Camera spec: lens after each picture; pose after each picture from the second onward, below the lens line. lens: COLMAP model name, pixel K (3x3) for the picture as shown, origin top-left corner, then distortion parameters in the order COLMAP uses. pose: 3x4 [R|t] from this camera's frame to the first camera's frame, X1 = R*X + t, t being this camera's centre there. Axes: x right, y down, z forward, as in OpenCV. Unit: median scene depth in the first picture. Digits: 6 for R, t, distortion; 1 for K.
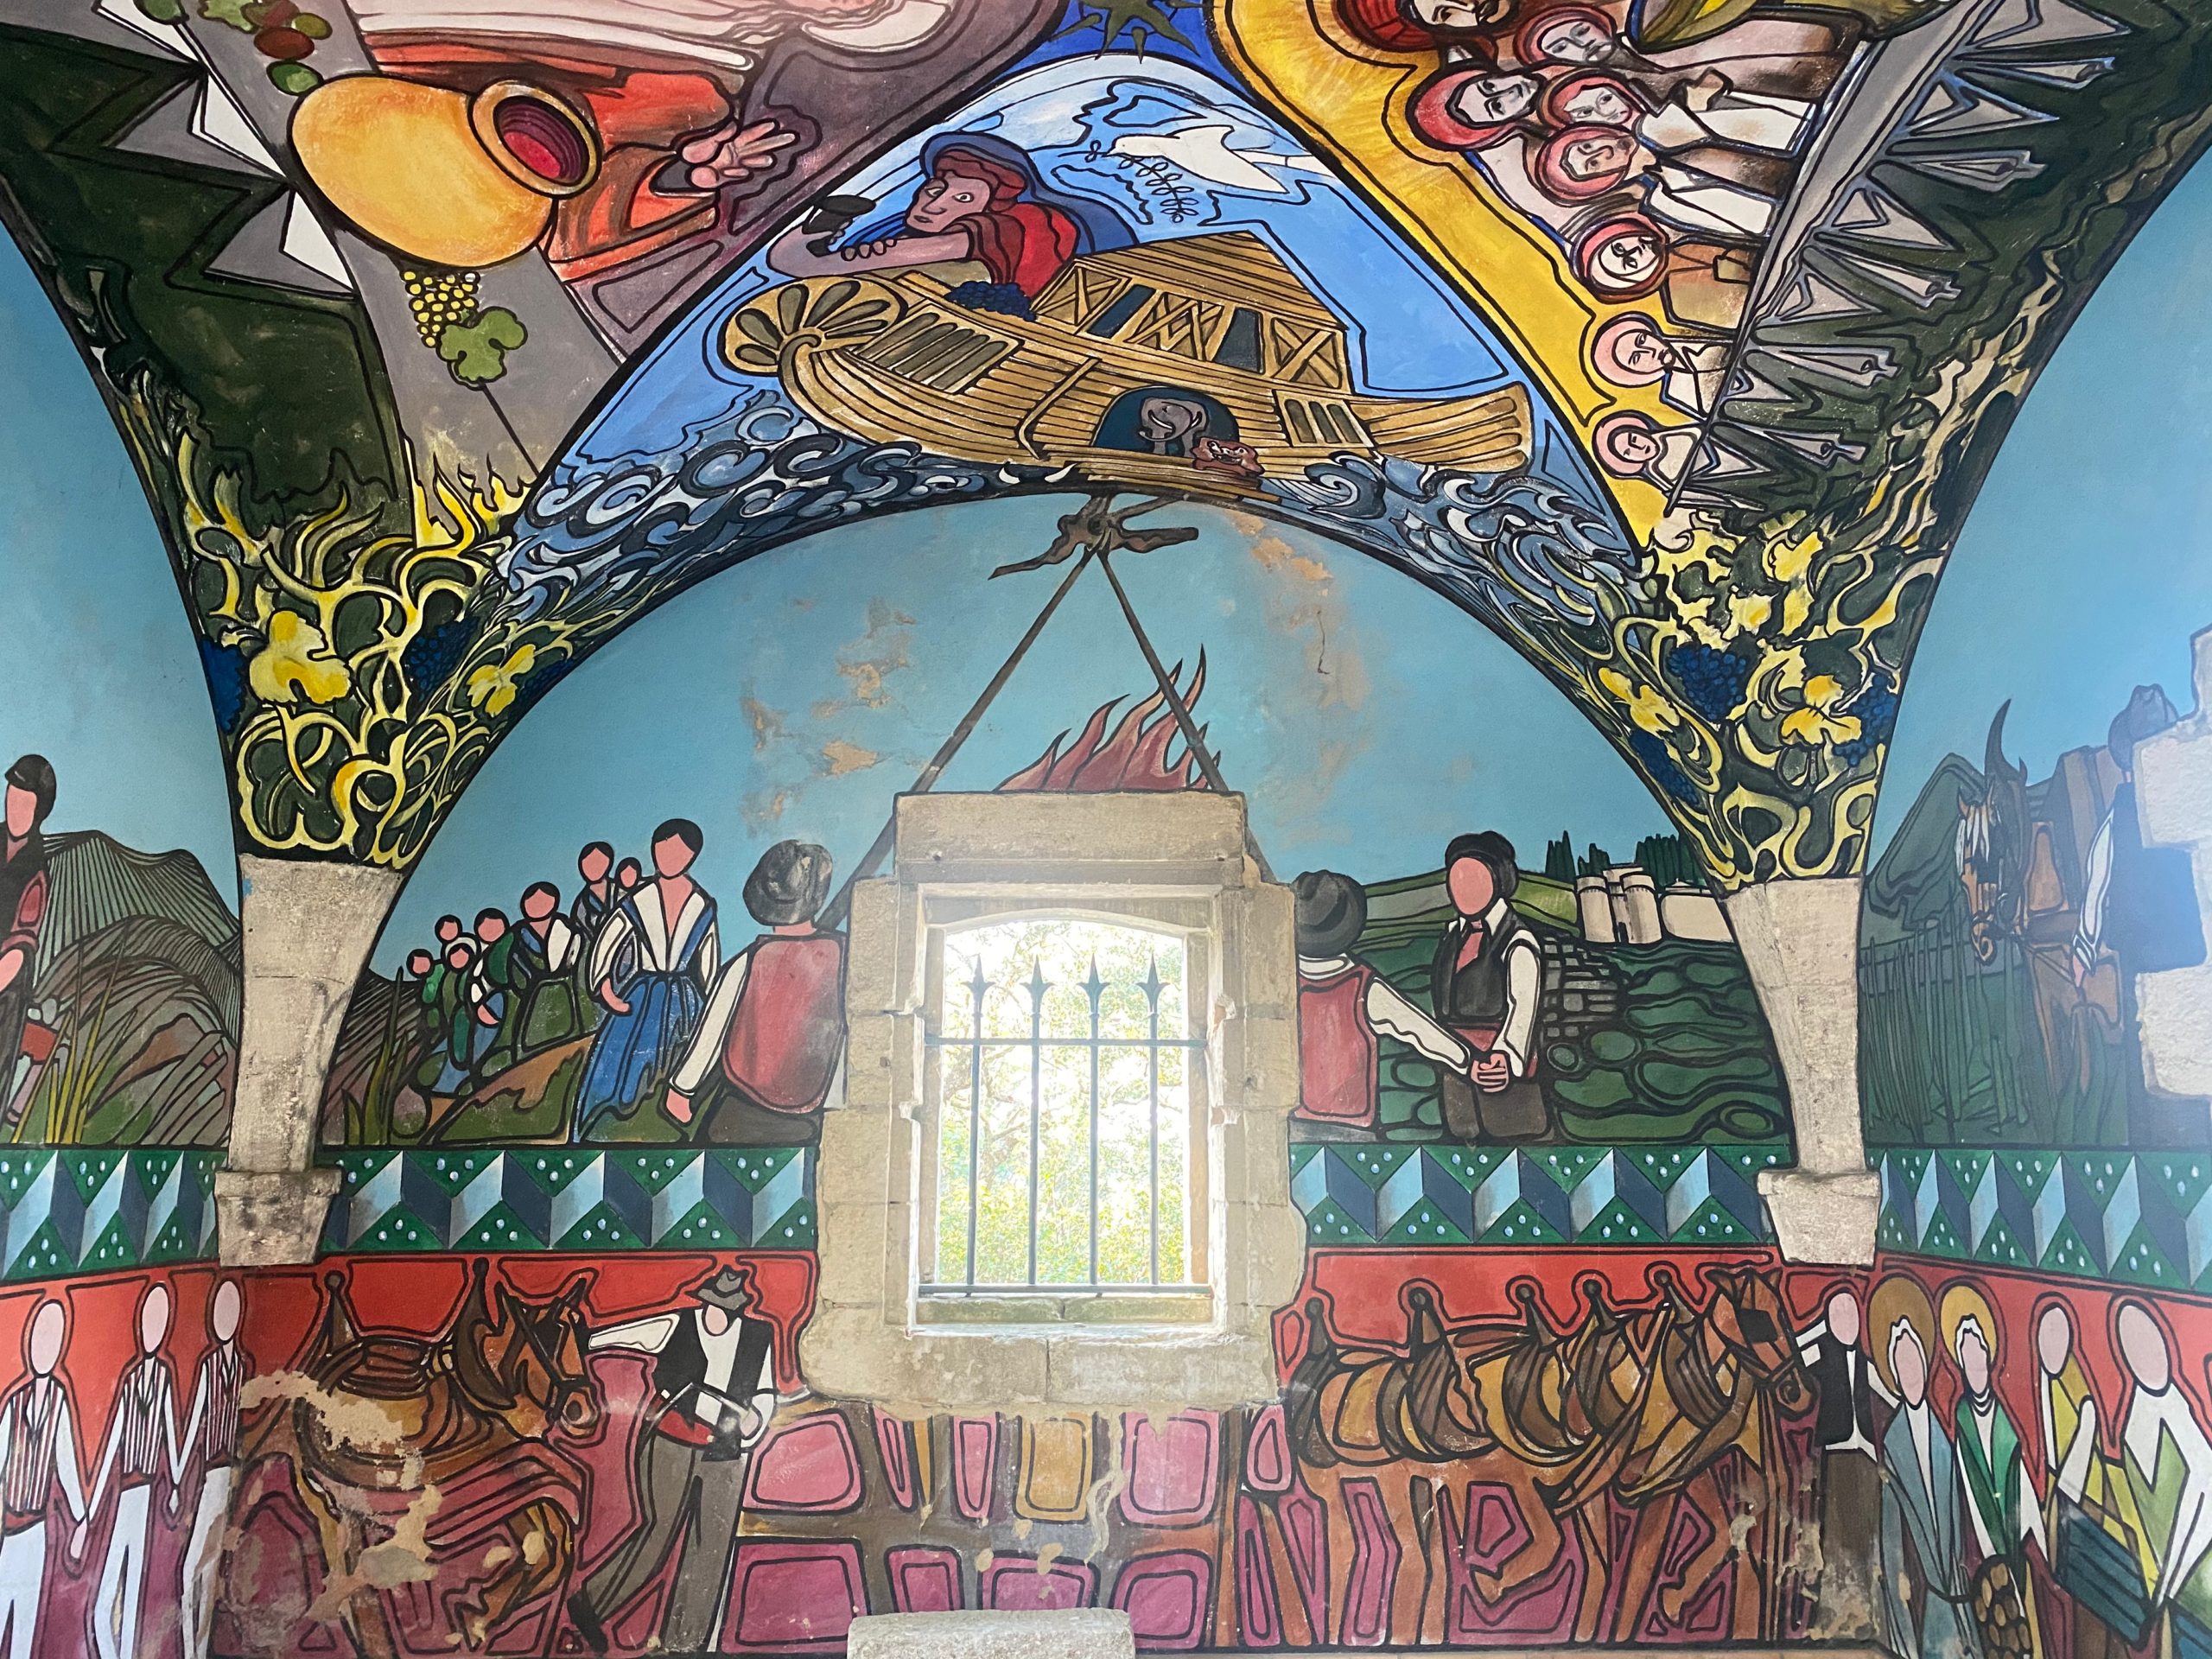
lens RADIAL K [[1659.7, 0, 1099.4], [0, 1659.7, 774.5], [0, 0, 1]] dist [0.015872, -0.027693]
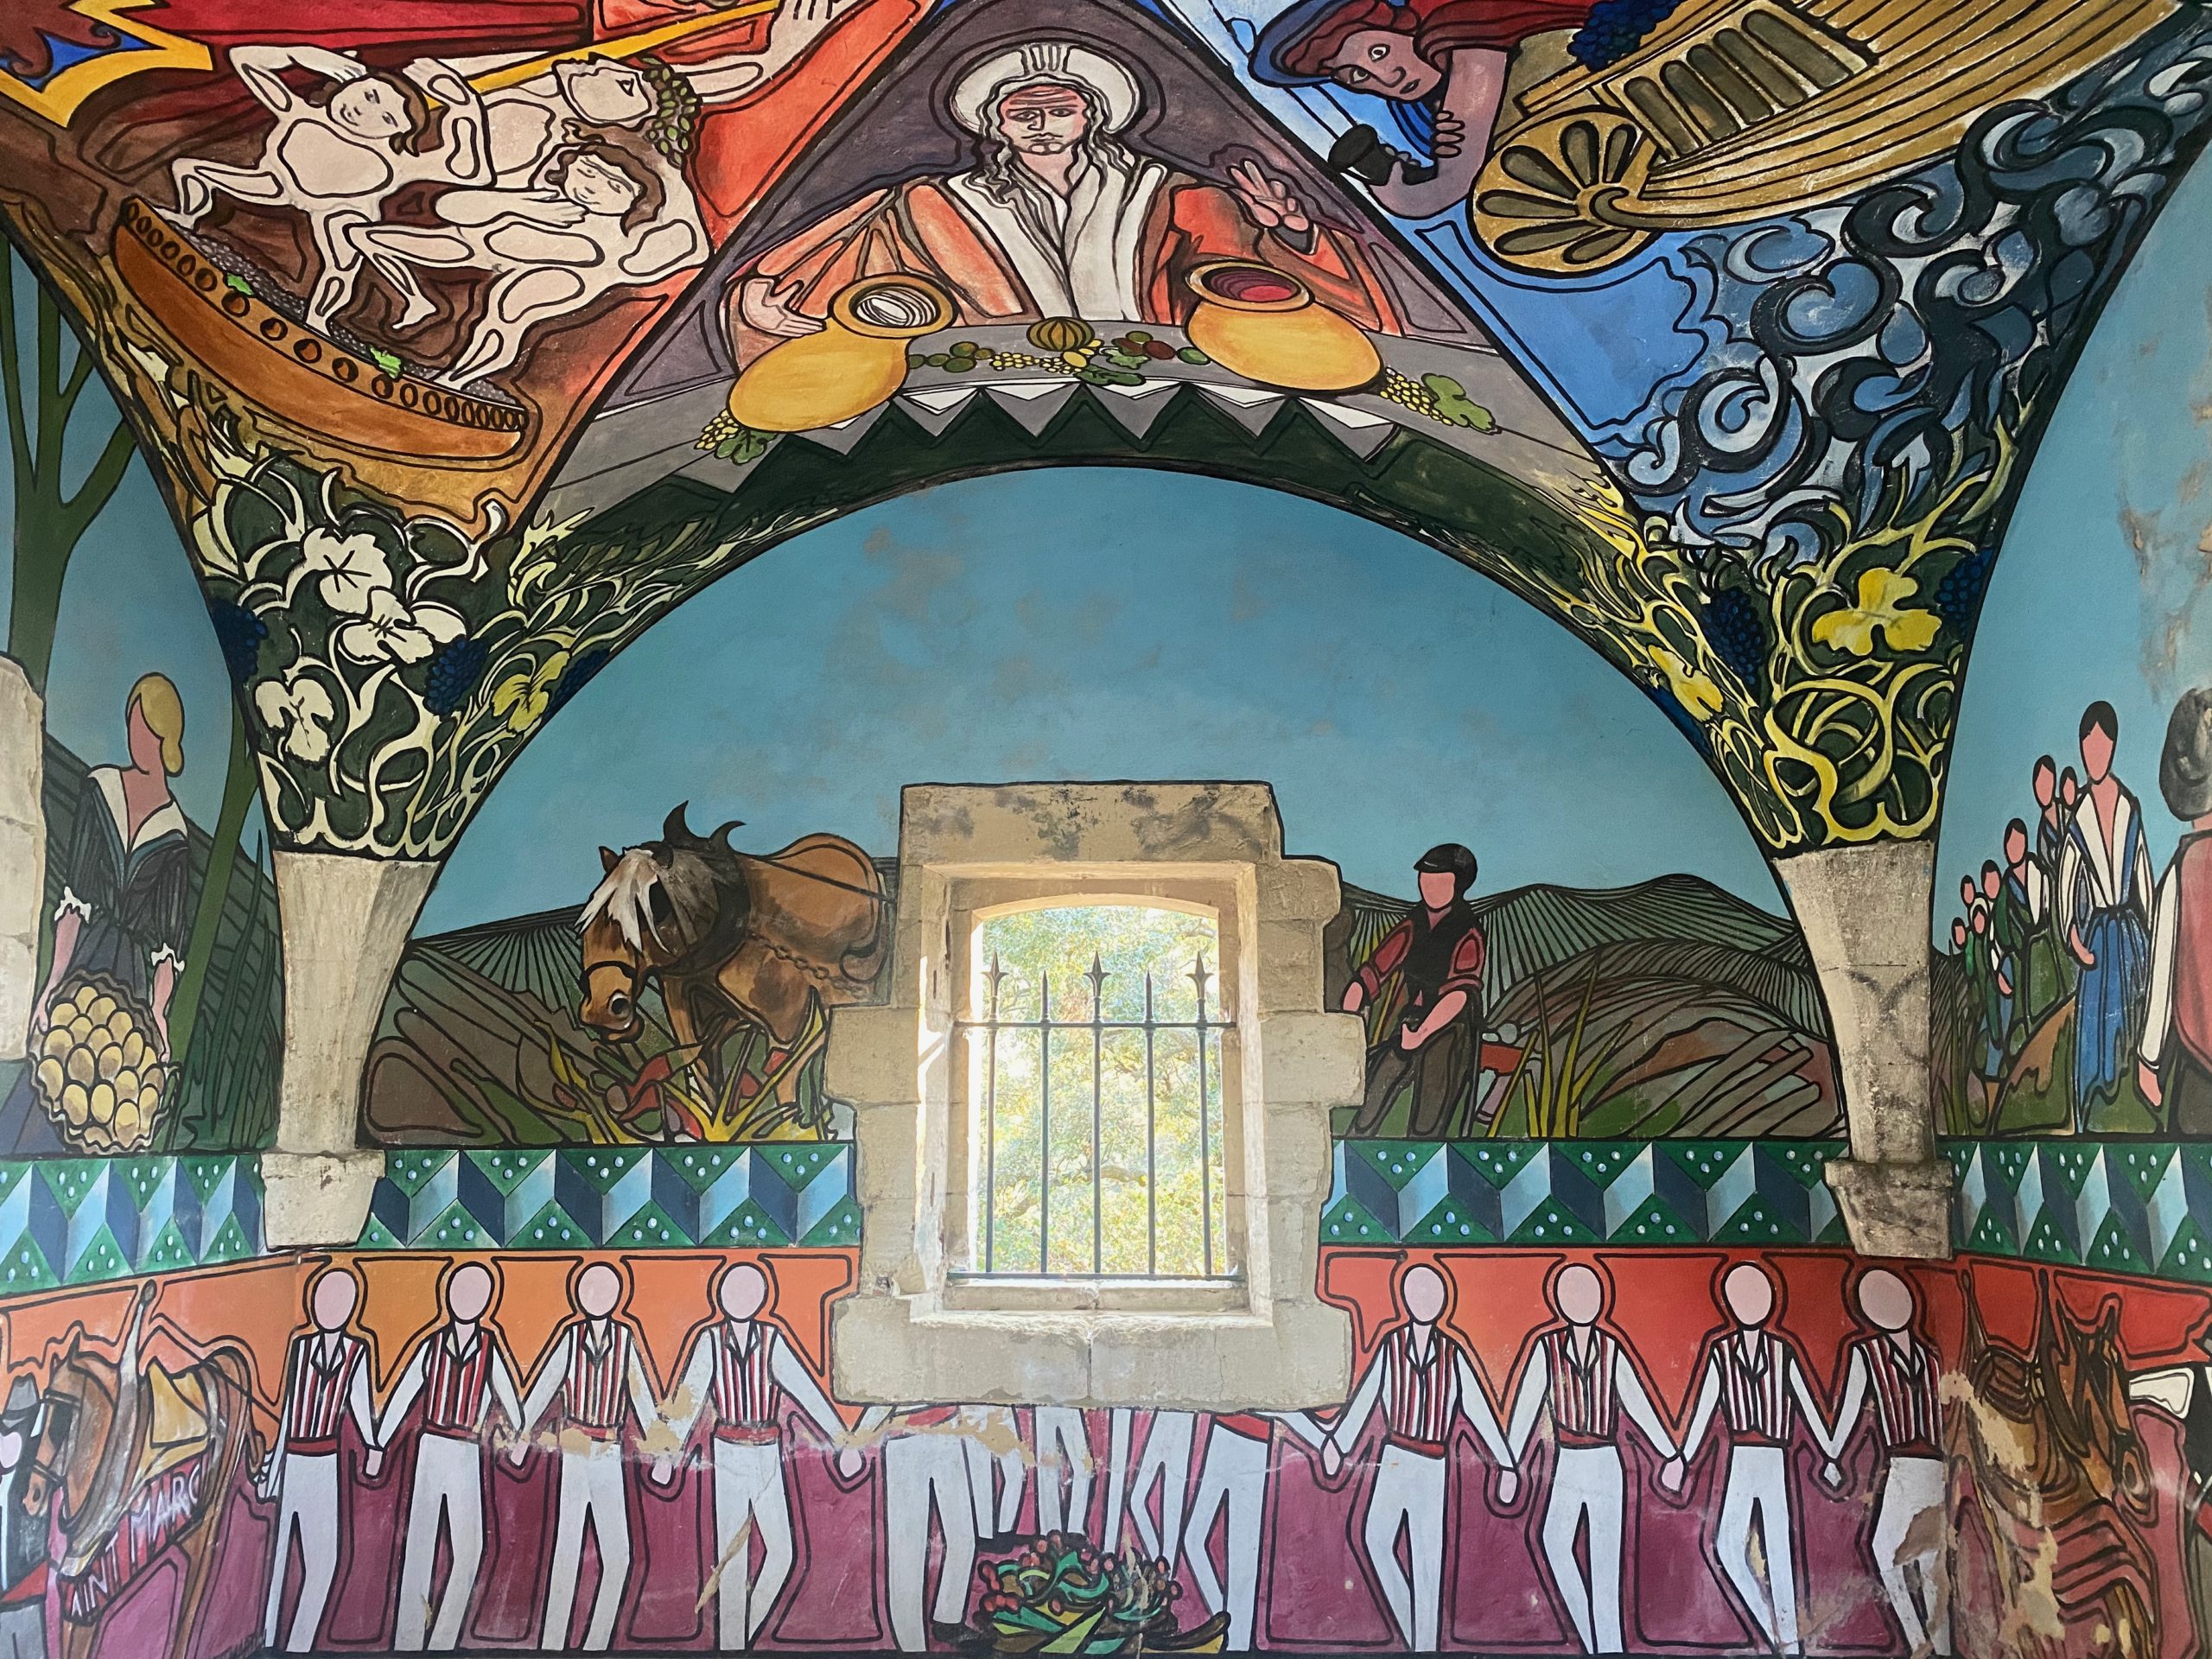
lens RADIAL K [[1662.8, 0, 1100.2], [0, 1662.8, 786.4], [0, 0, 1]] dist [0.010369, -0.004468]
pose [[-0.071688, -0.201679, -0.976825, 0.586747], [0.226074, 0.950571, -0.212850, 0.140777], [0.971469, -0.236093, -0.022550, 0.663804]]
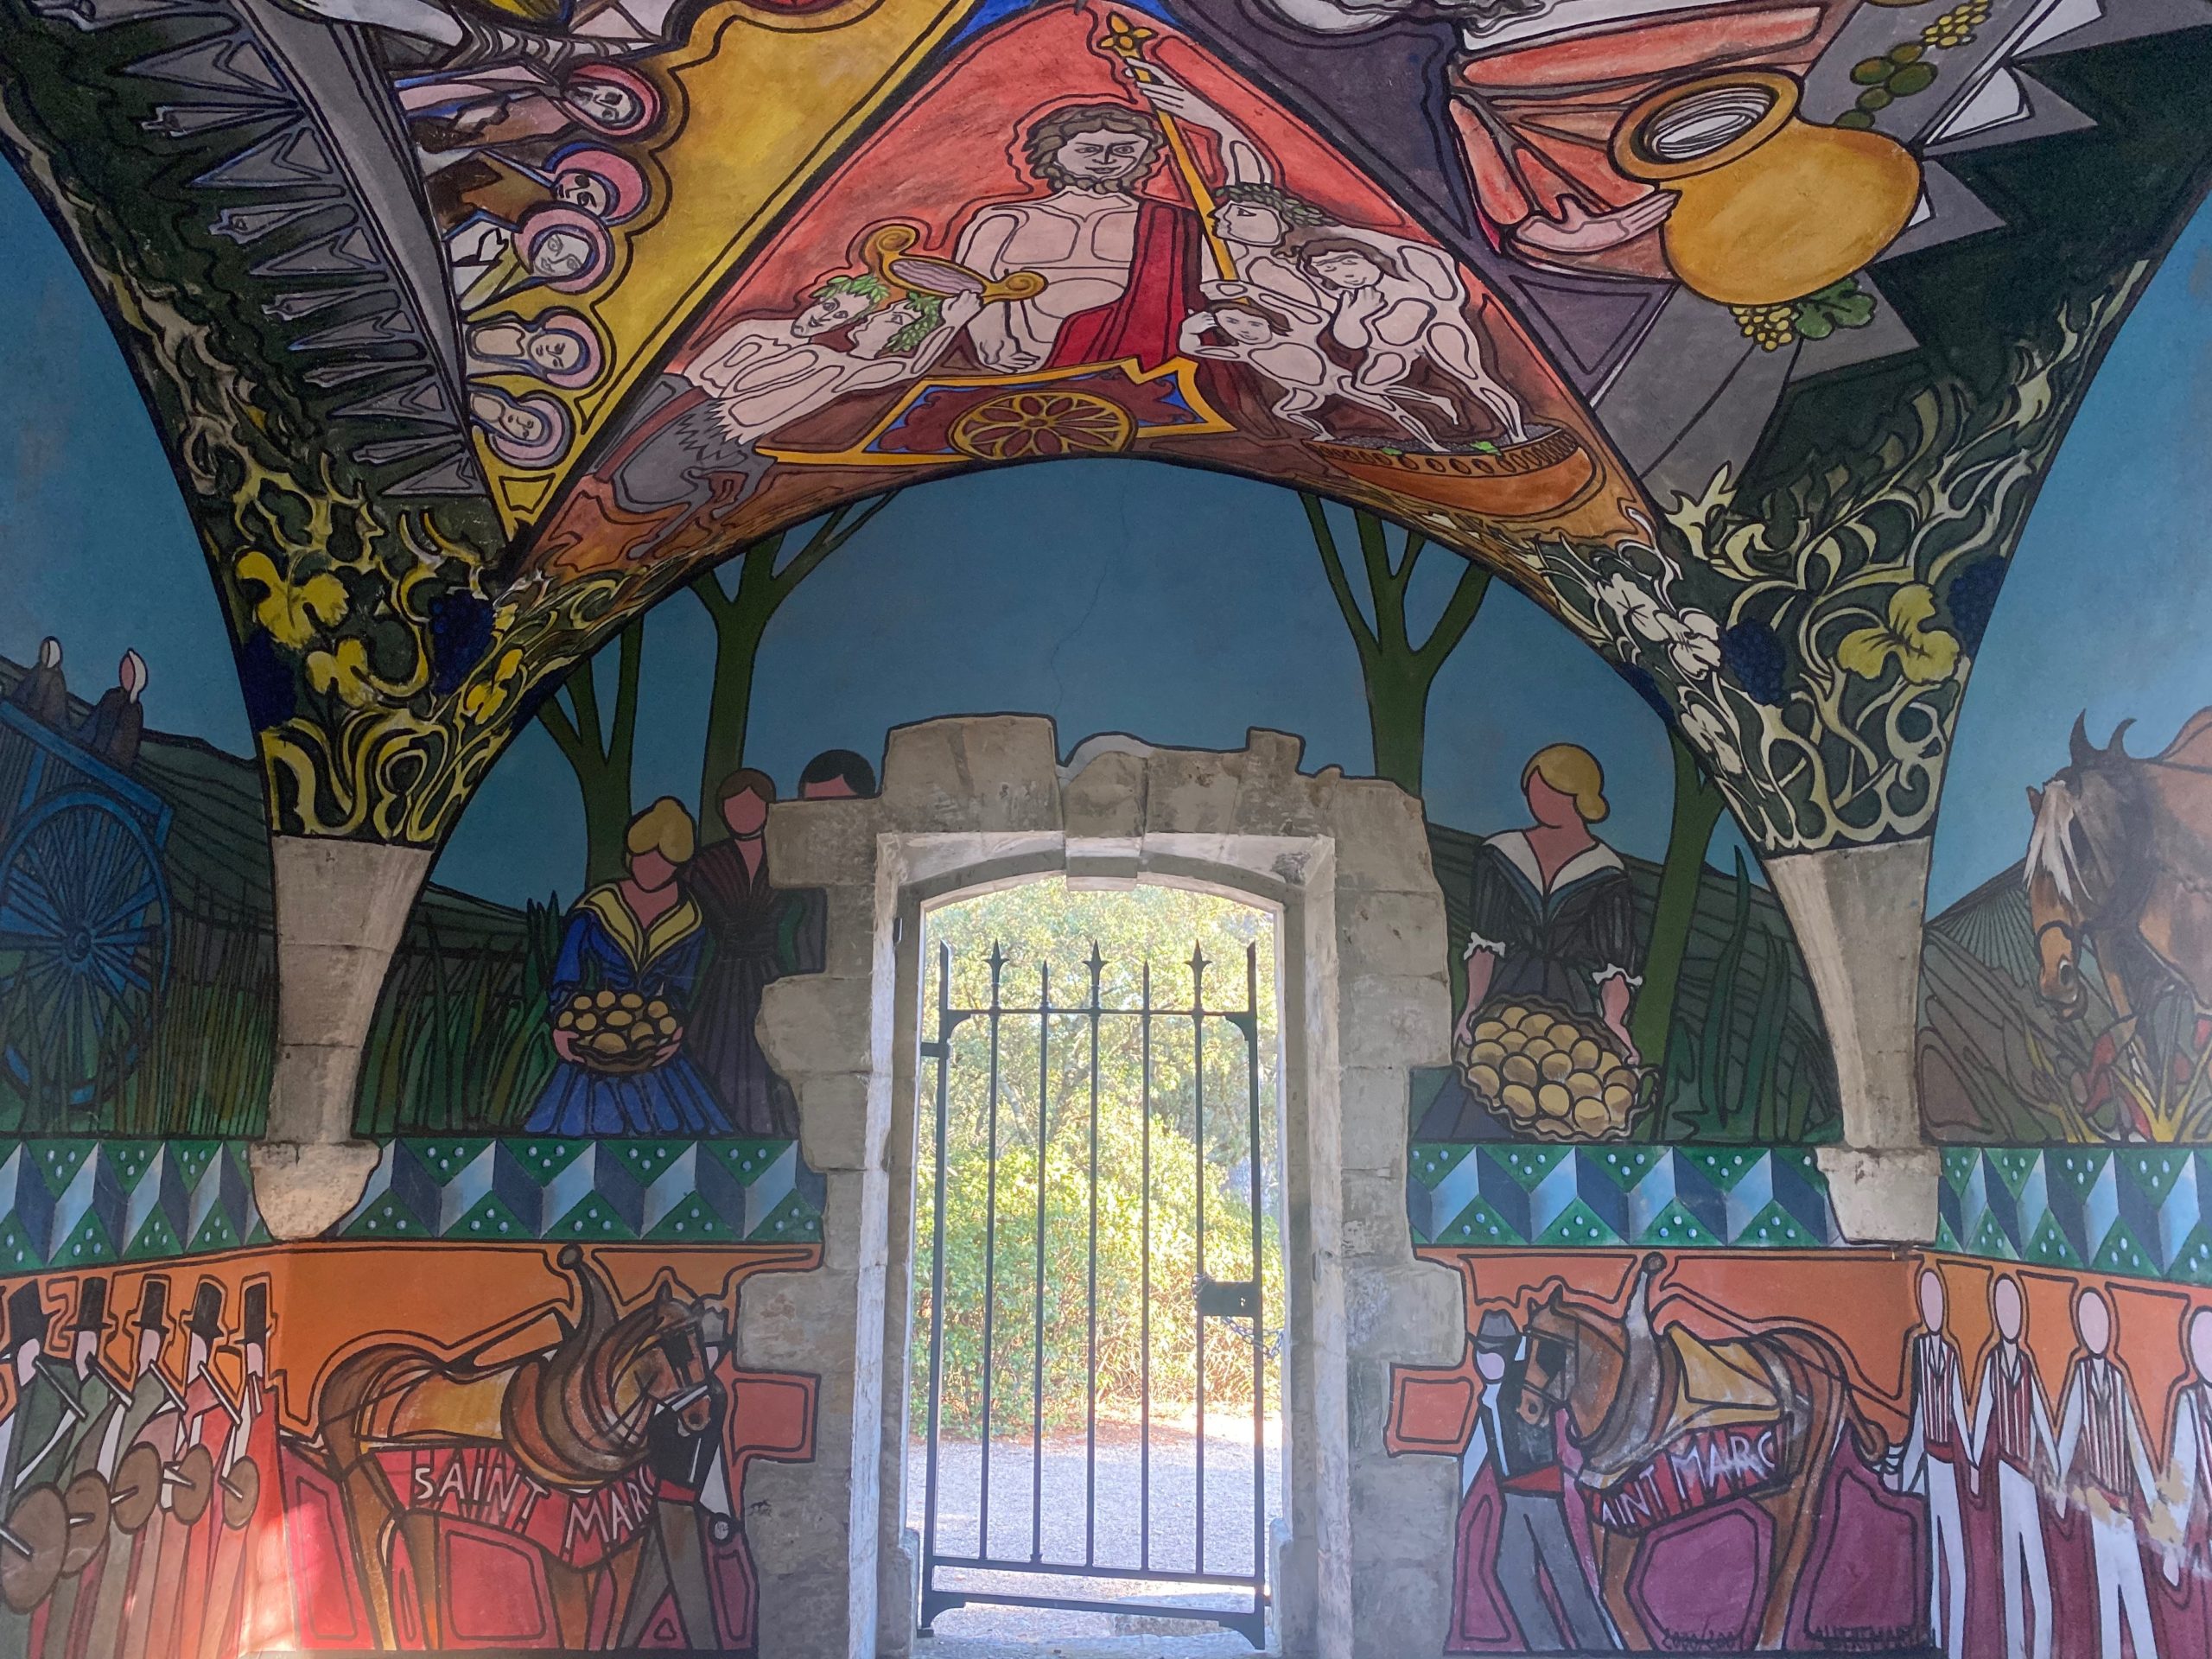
lens RADIAL K [[1667.7, 0, 1112.2], [0, 1667.7, 780.7], [0, 0, 1]] dist [0.009225, -0.023561]
pose [[-0.999780, -0.006768, 0.019863, -0.017655], [-0.014446, 0.908532, -0.417565, 0.264600], [-0.015220, -0.417760, -0.908430, 1.180781]]
